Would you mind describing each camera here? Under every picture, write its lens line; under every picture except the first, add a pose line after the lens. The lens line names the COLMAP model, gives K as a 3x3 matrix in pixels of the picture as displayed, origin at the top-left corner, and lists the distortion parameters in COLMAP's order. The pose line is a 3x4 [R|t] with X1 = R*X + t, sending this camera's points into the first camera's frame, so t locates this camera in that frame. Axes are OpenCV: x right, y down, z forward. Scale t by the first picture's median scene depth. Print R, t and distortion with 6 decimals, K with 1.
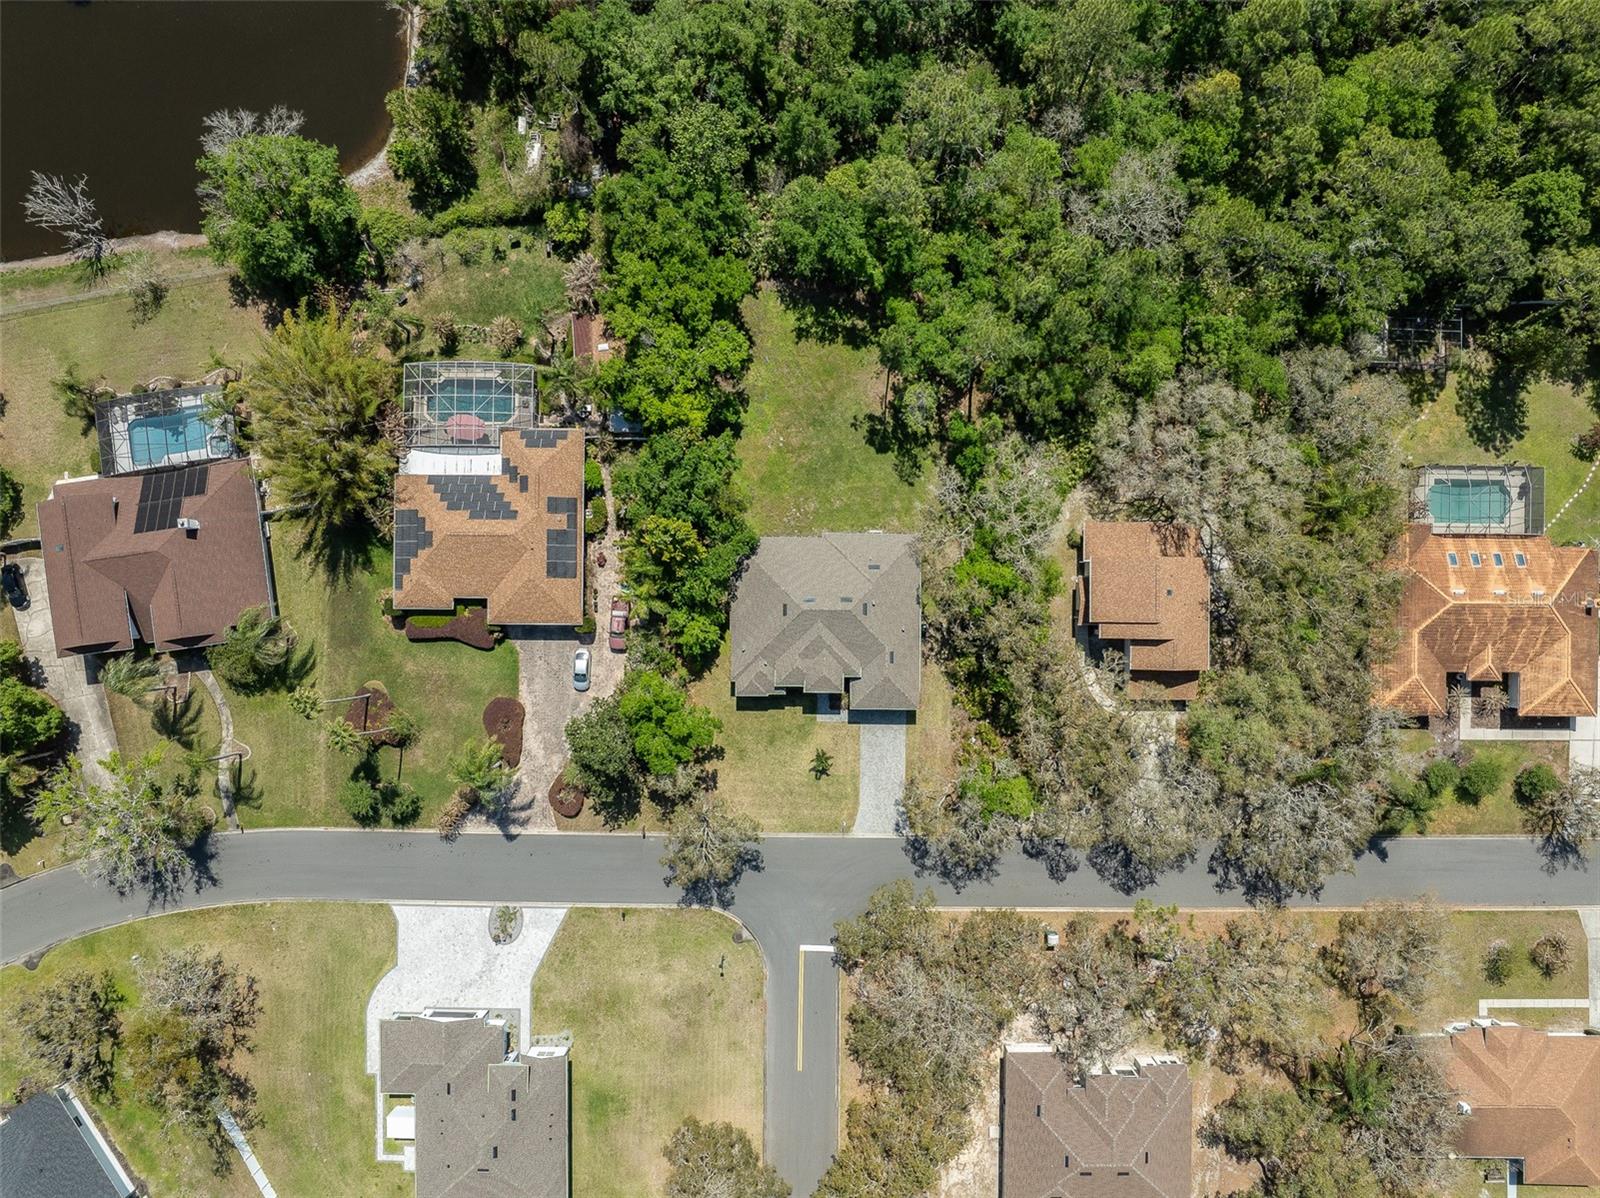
lens RADIAL K [[1124.1, 0, 803.4], [0, 1124.1, 593.1], [0, 0, 1]] dist [-0.045805, 0.004188]
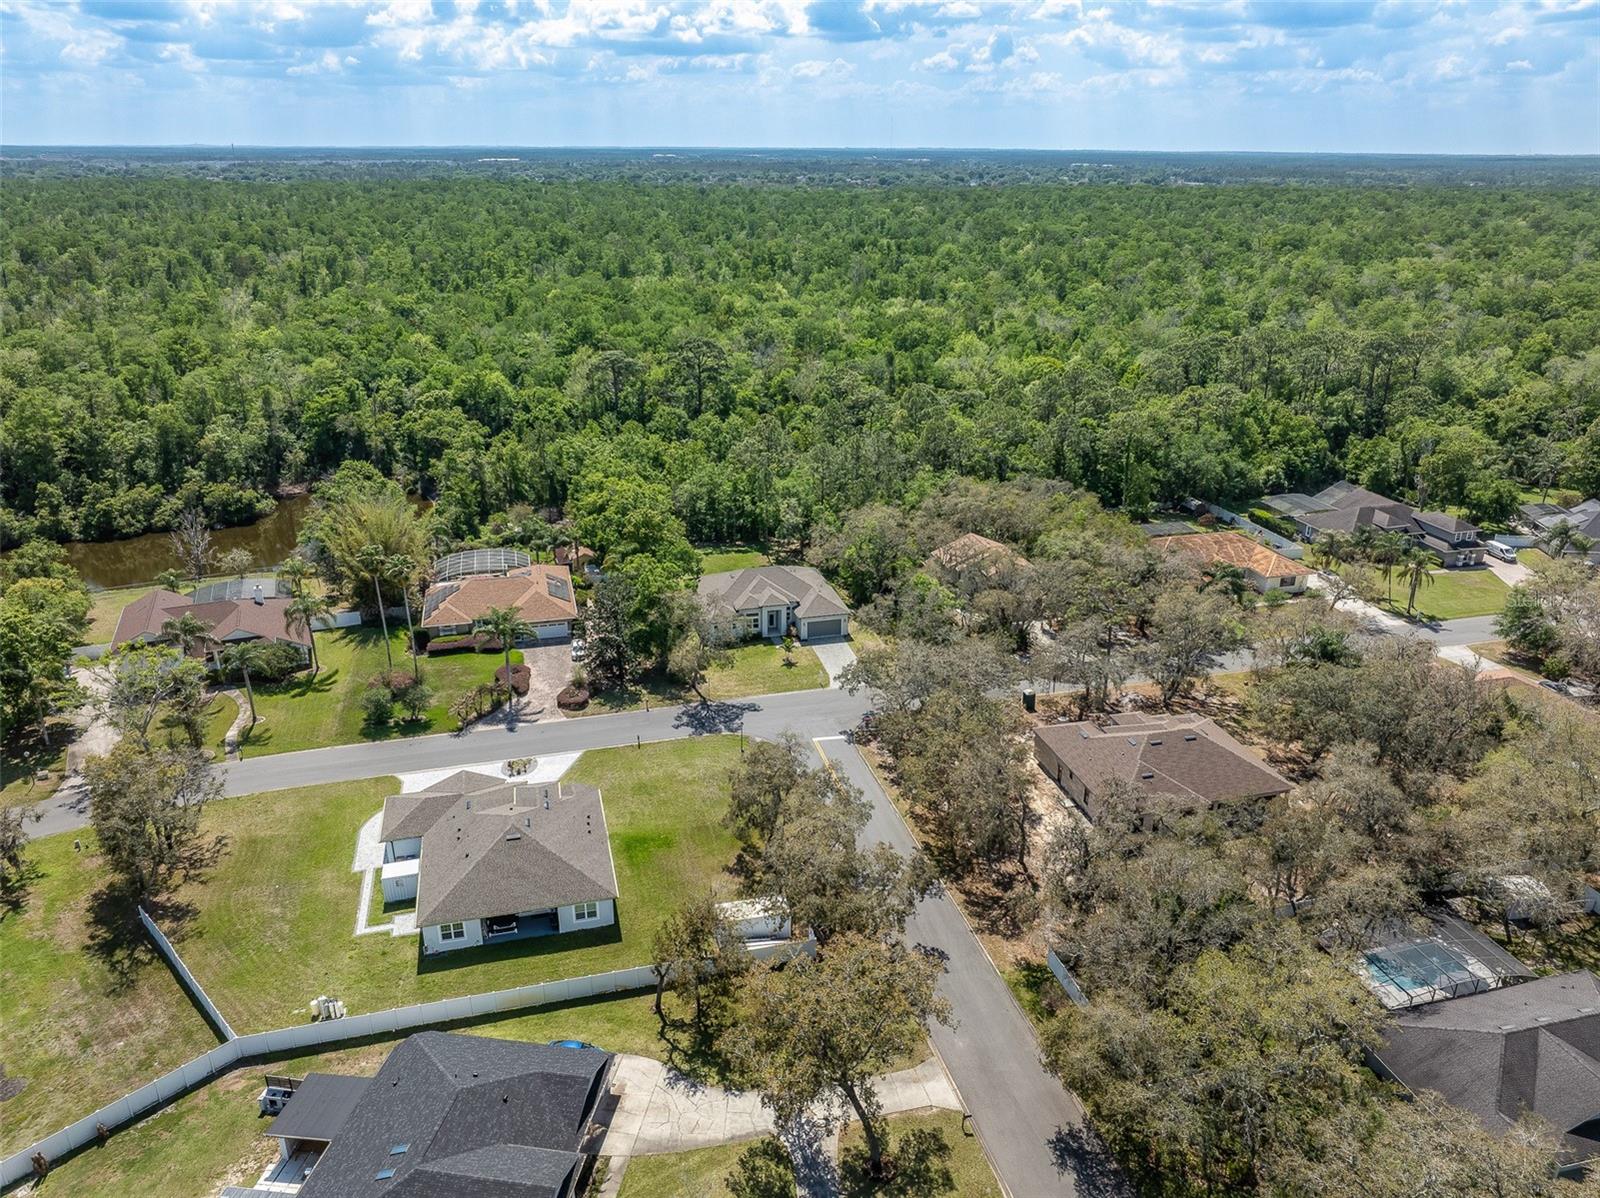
lens RADIAL K [[1137.4, 0, 805.4], [0, 1137.4, 596.4], [0, 0, 1]] dist [-0.021036, 0.004218]
pose [[0.965164, -0.081603, 0.248596, -0.260635], [0.261022, 0.365937, -0.893285, 1.205522], [-0.018076, 0.927055, 0.374490, 0.481248]]
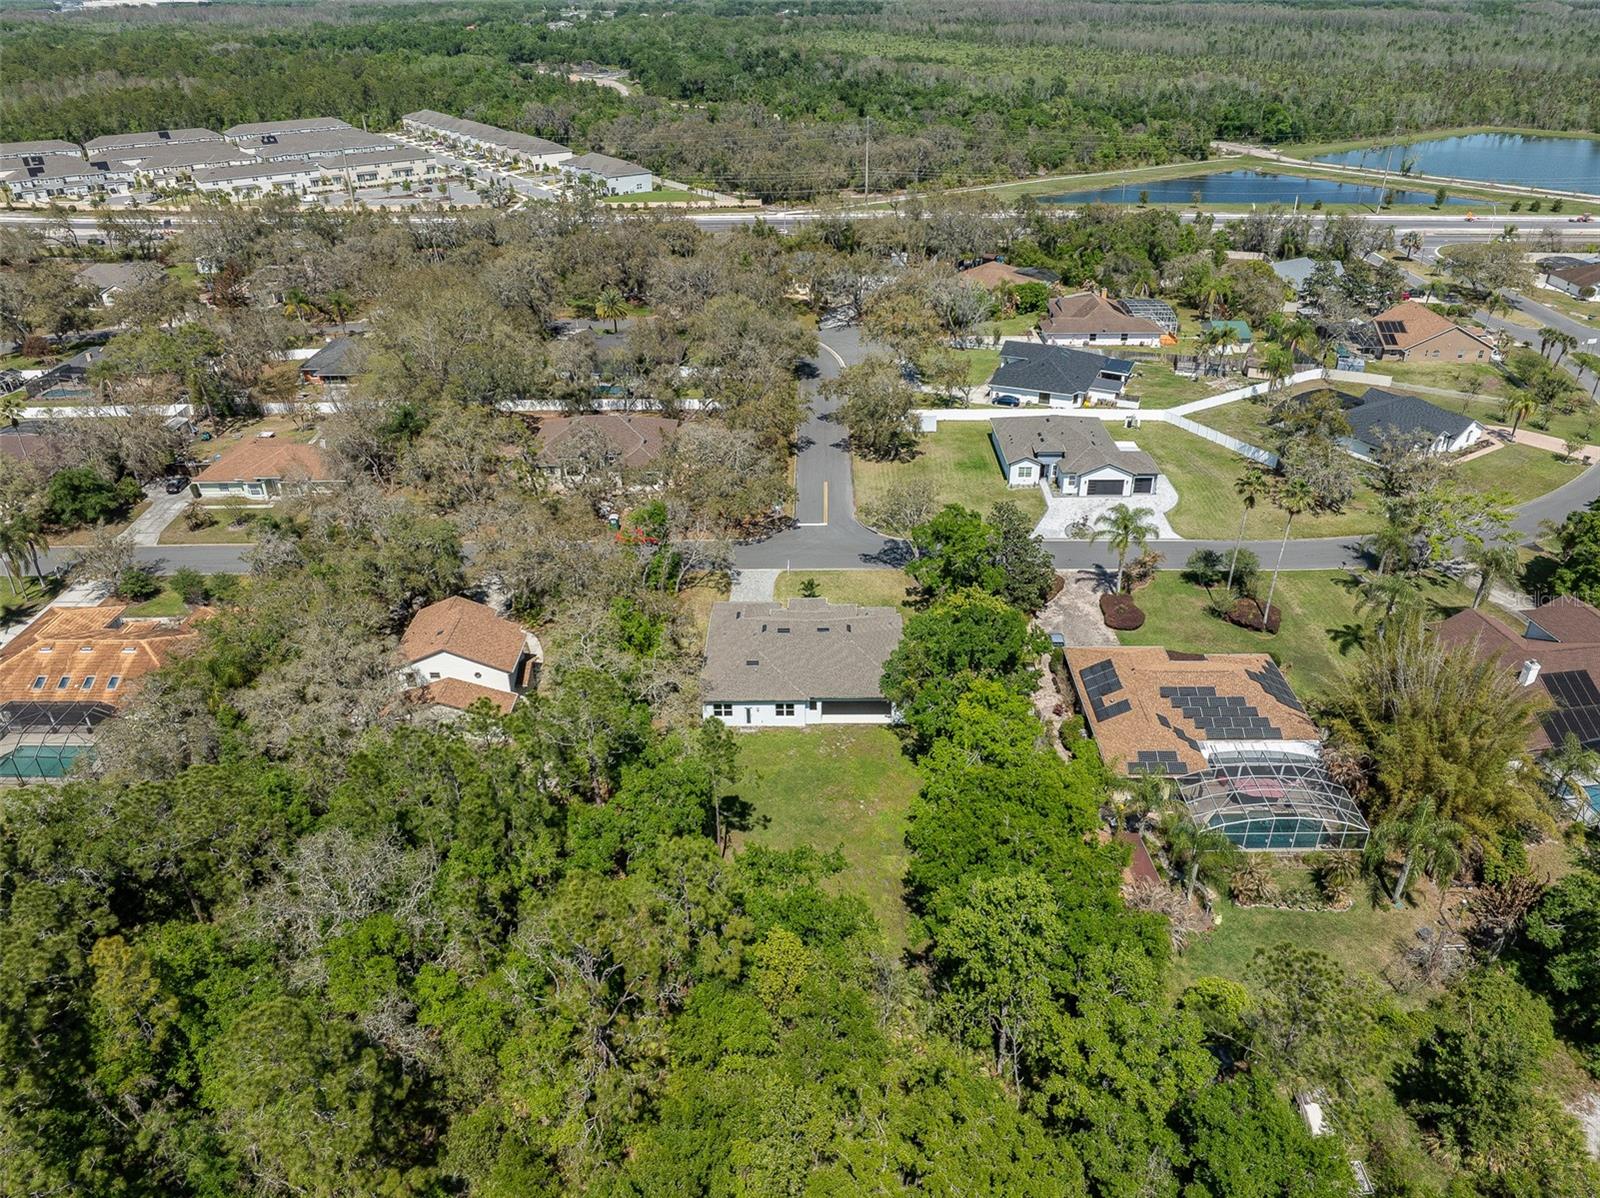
lens RADIAL K [[1124.1, 0, 803.4], [0, 1124.1, 593.1], [0, 0, 1]] dist [-0.045805, 0.004188]
pose [[-0.999910, 0.010048, 0.008933, 0.011566], [0.003037, -0.478492, 0.878086, -0.766255], [0.013097, 0.878034, 0.478419, 0.498329]]
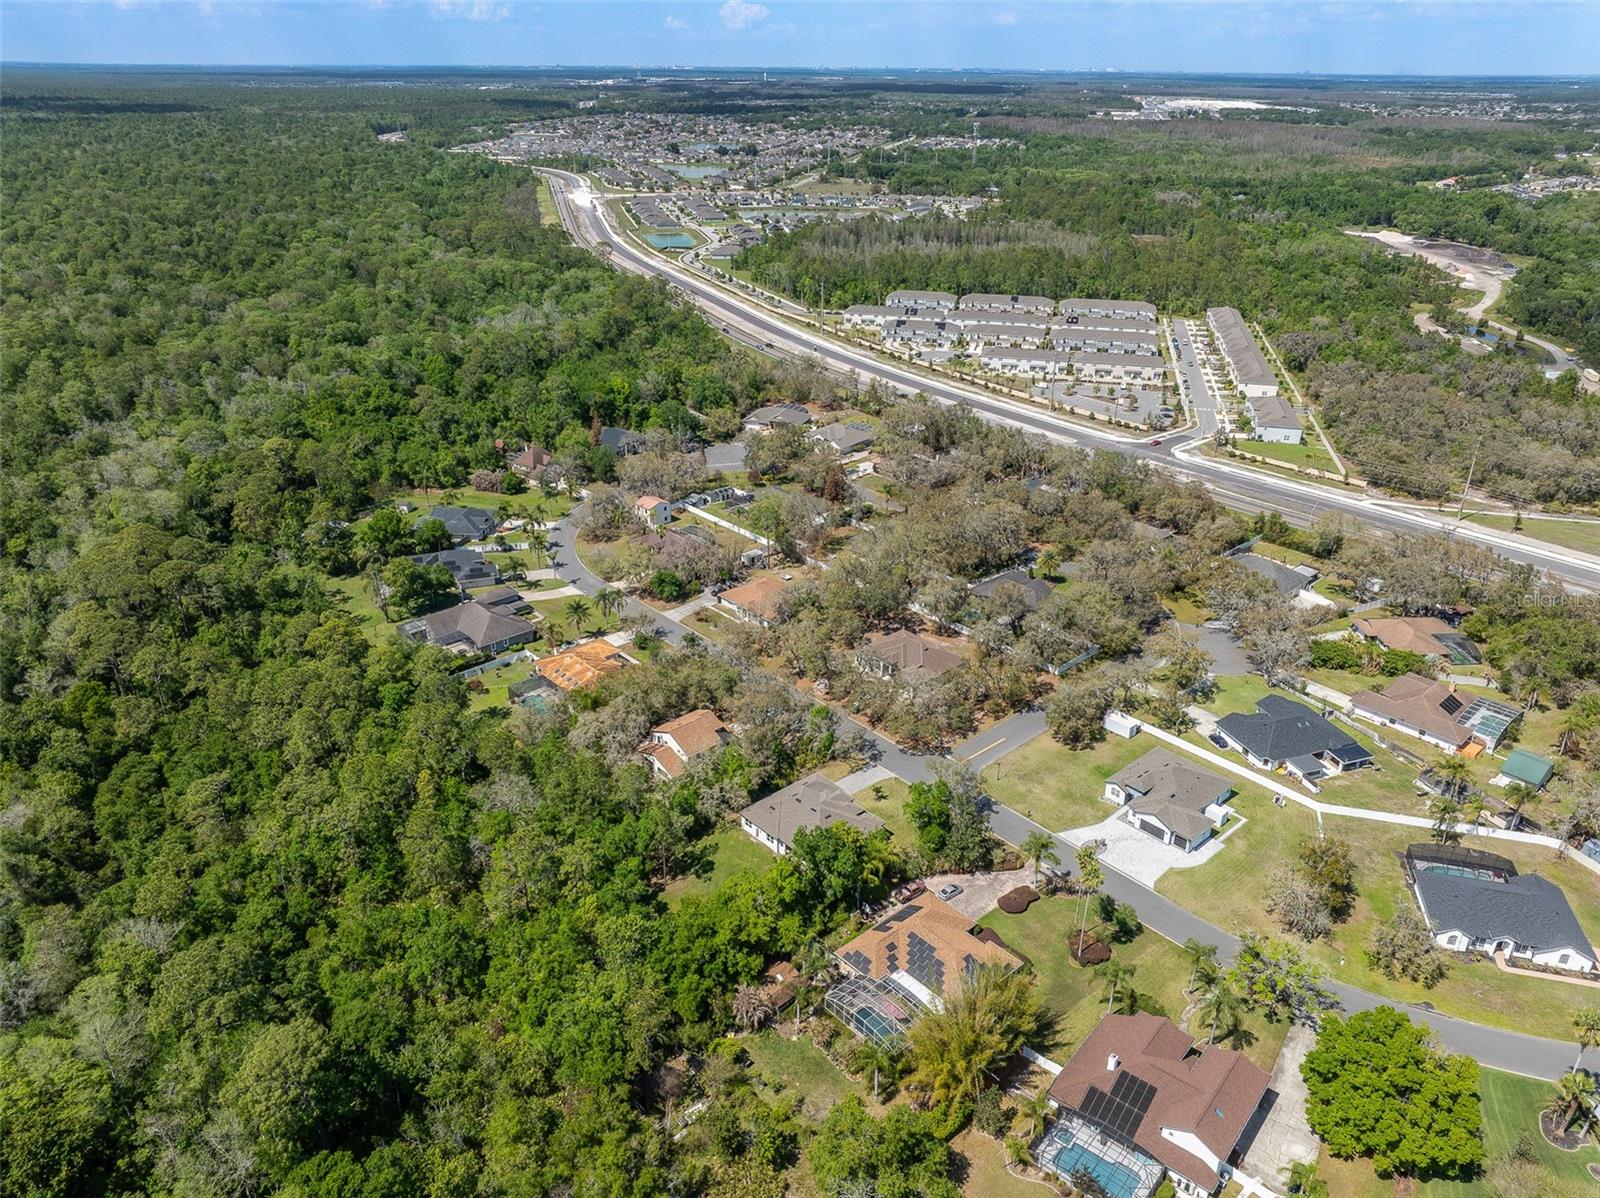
lens RADIAL K [[1124.1, 0, 803.4], [0, 1124.1, 593.1], [0, 0, 1]] dist [-0.045805, 0.004188]
pose [[-0.671234, -0.314328, 0.671299, -0.948049], [0.741144, -0.269638, 0.614818, -0.893460], [-0.012246, 0.910216, 0.413952, 0.021429]]
